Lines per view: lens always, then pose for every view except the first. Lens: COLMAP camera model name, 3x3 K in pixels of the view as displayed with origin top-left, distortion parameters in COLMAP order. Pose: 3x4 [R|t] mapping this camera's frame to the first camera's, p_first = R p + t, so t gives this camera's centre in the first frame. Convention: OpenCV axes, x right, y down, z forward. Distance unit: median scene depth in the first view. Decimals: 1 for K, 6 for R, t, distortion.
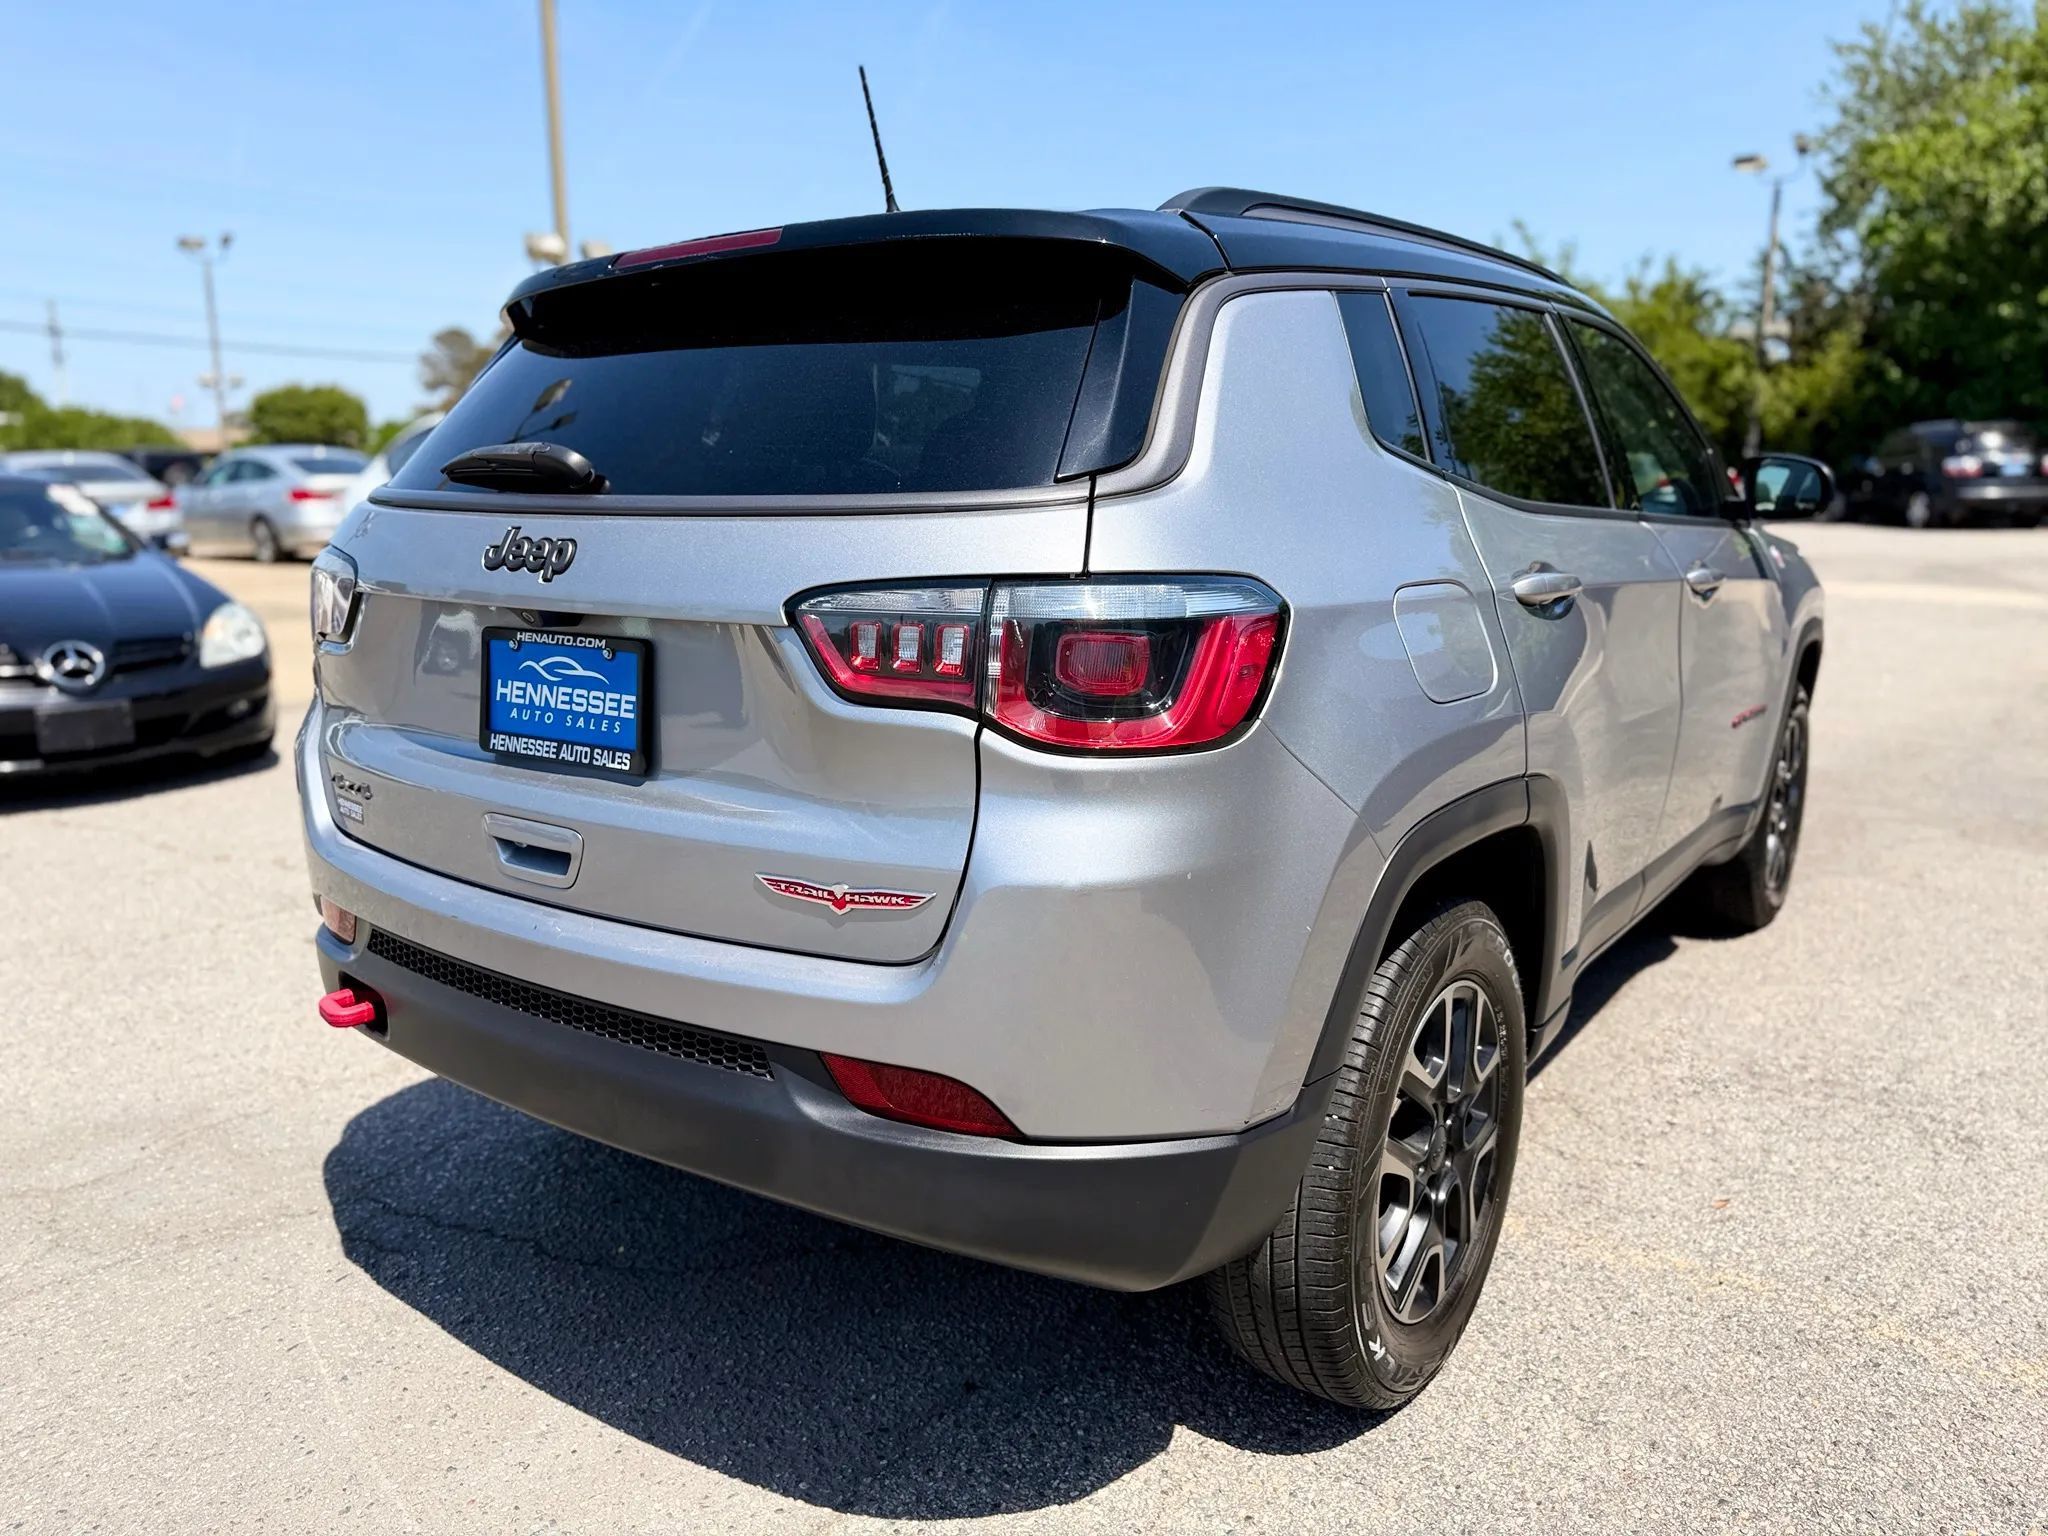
lens RADIAL K [[1476.1, 0, 1033.0], [0, 1476.1, 774.1], [0, 0, 1]] dist [0.000130, 0.009502]
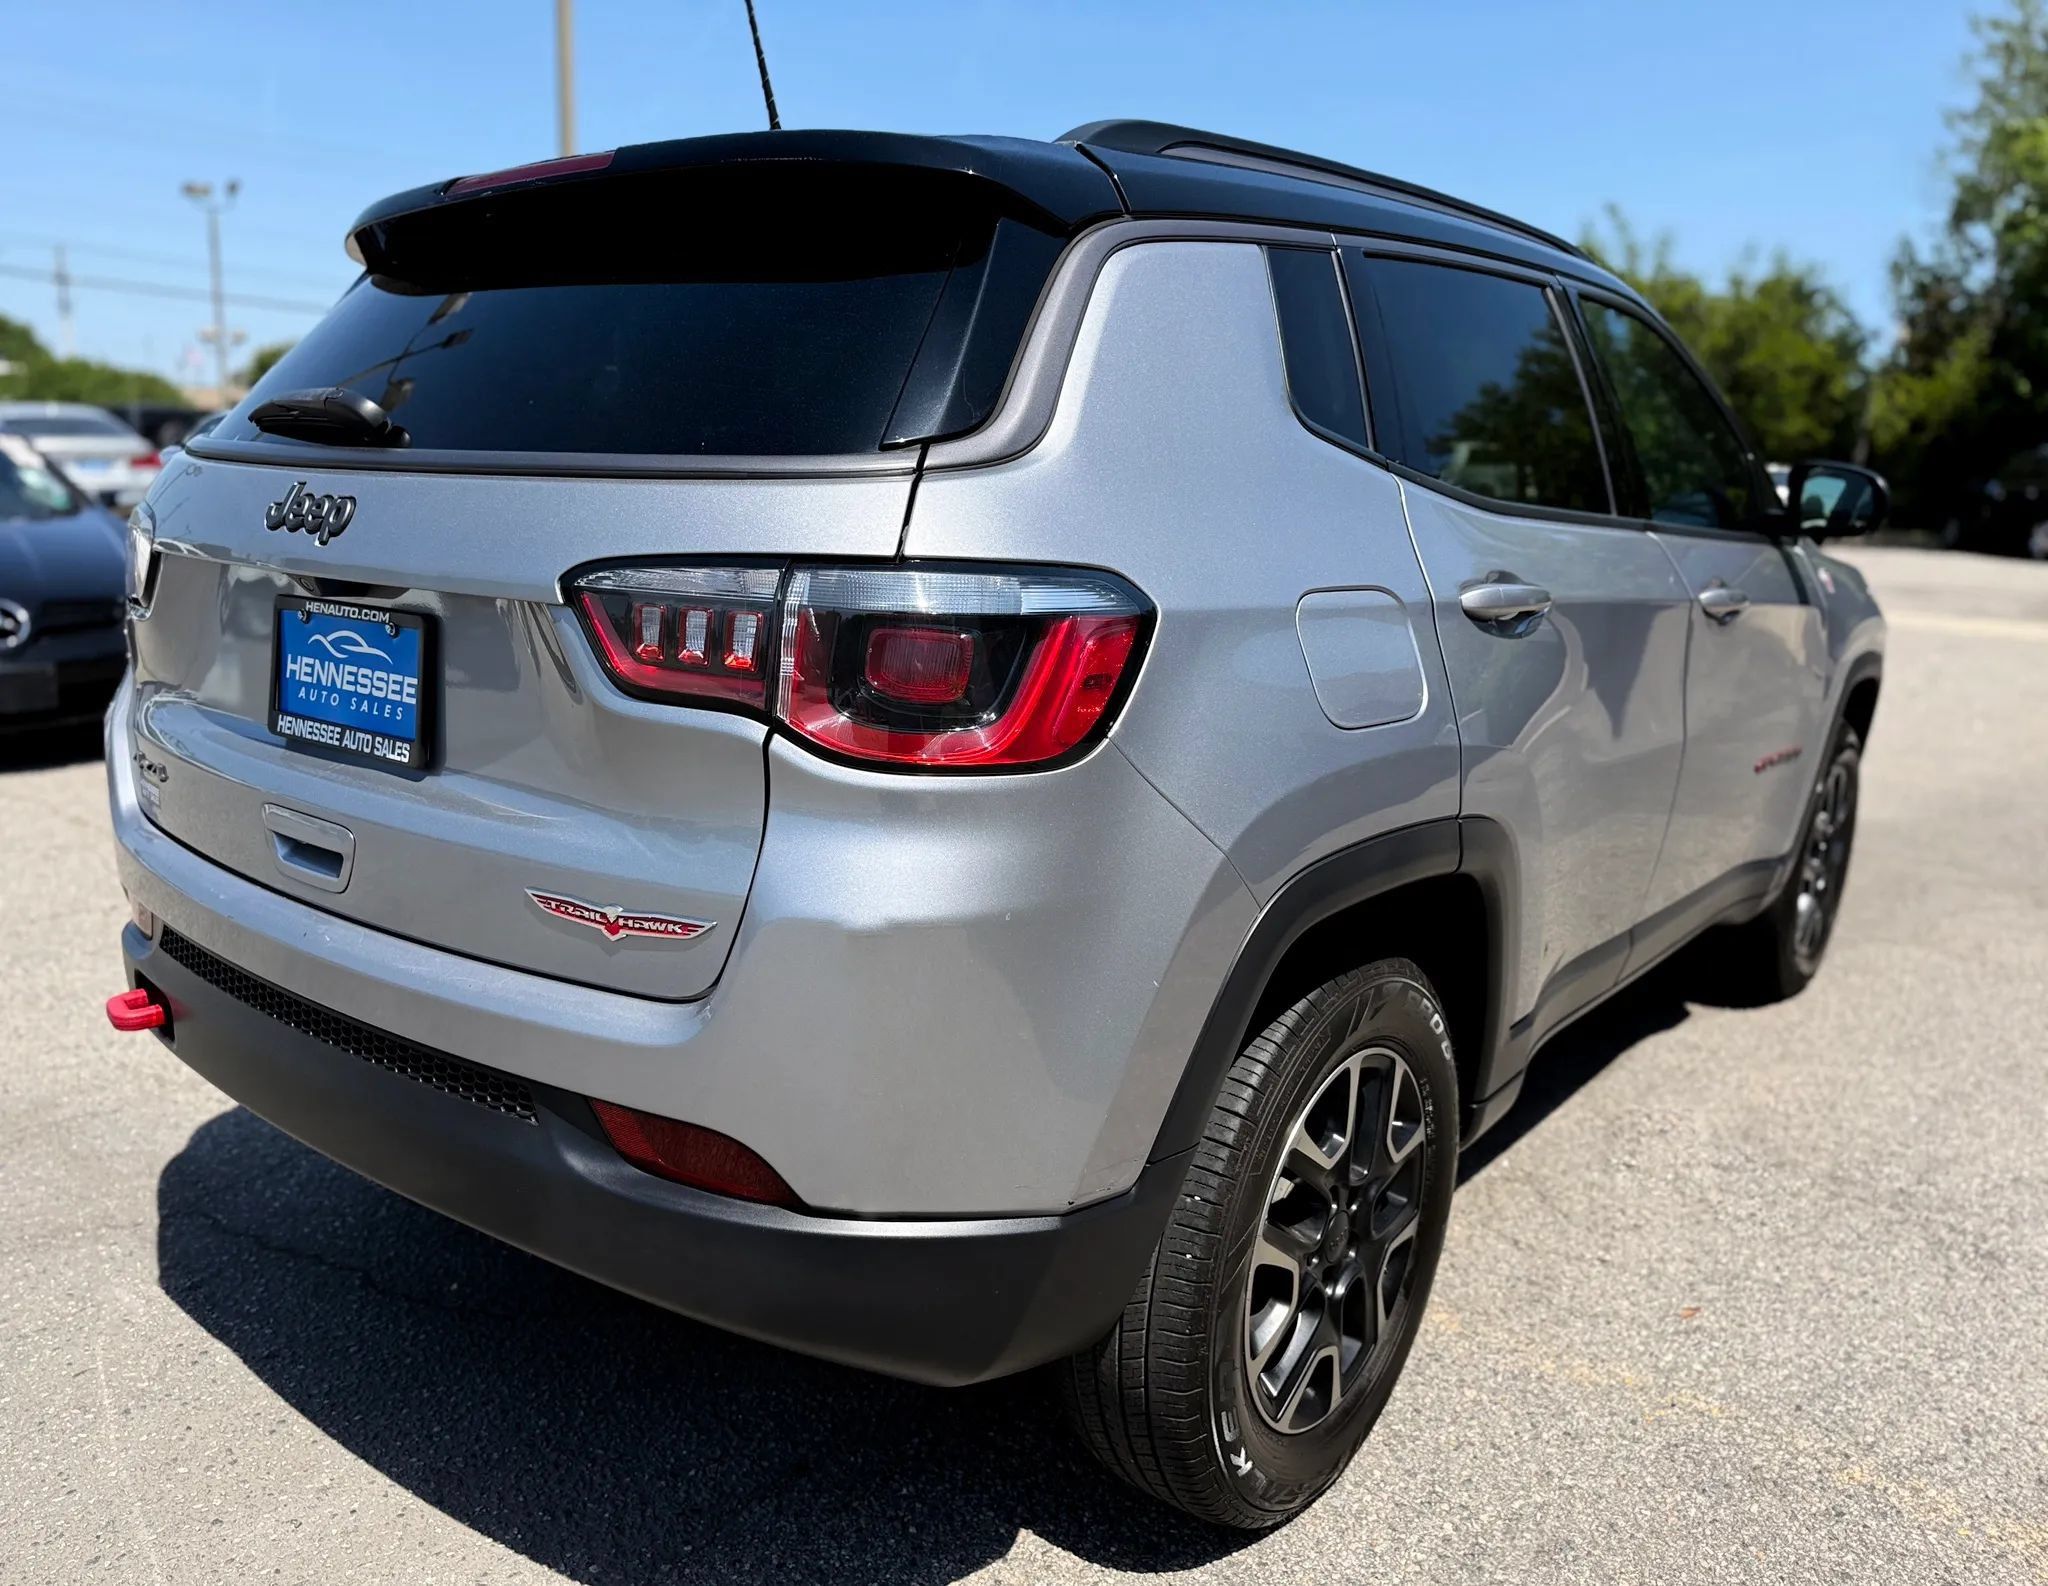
lens RADIAL K [[1541.3, 0, 1022.2], [0, 1541.3, 821.3], [0, 0, 1]] dist [0.001250, 0.007594]
pose [[0.997595, 0.048023, -0.049980, 0.110794], [-0.046791, 0.998578, 0.025538, -0.006560], [0.051136, -0.023138, 0.998424, 0.075770]]
